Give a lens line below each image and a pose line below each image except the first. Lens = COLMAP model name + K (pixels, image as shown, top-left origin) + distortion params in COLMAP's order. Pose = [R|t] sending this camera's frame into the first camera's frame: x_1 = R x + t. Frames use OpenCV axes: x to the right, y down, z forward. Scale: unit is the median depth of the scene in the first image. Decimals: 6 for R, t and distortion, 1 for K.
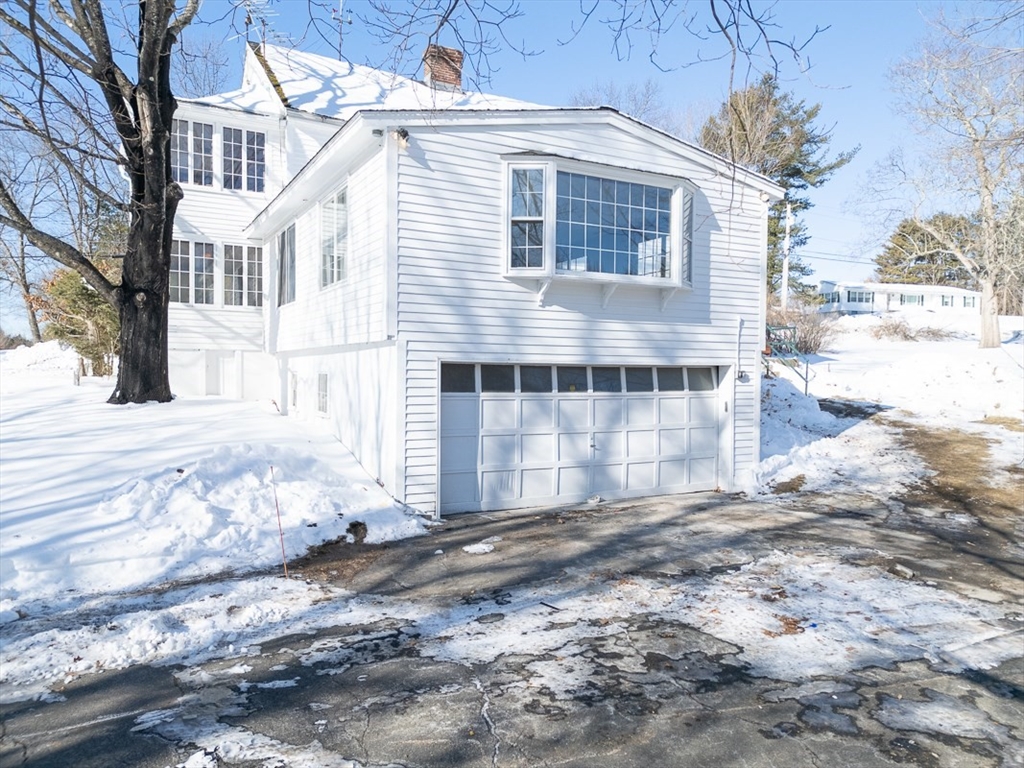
lens RADIAL K [[722.9, 0, 512.0], [0, 722.9, 384.0], [0, 0, 1]] dist [0.062164, -0.007355]
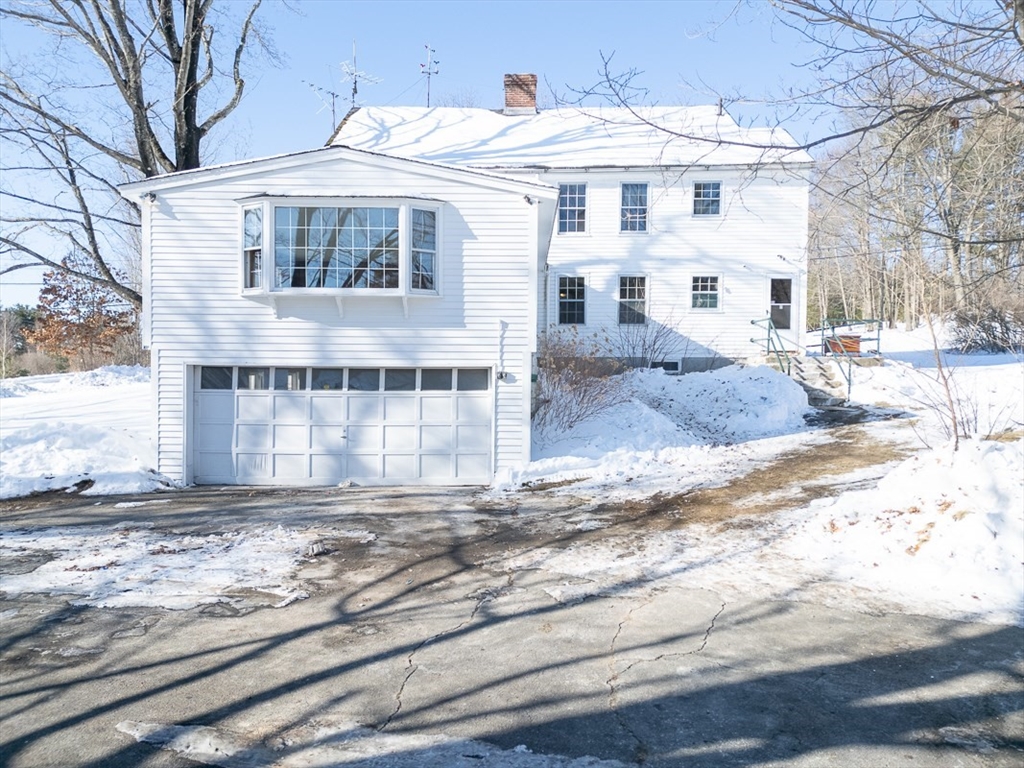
lens RADIAL K [[716.2, 0, 512.0], [0, 716.2, 384.0], [0, 0, 1]] dist [-0.005391, -0.002860]
pose [[0.884797, 0.007926, -0.465910, 0.906564], [-0.007267, 0.999968, 0.003211, -0.004710], [0.465921, 0.000545, 0.884826, 0.120523]]
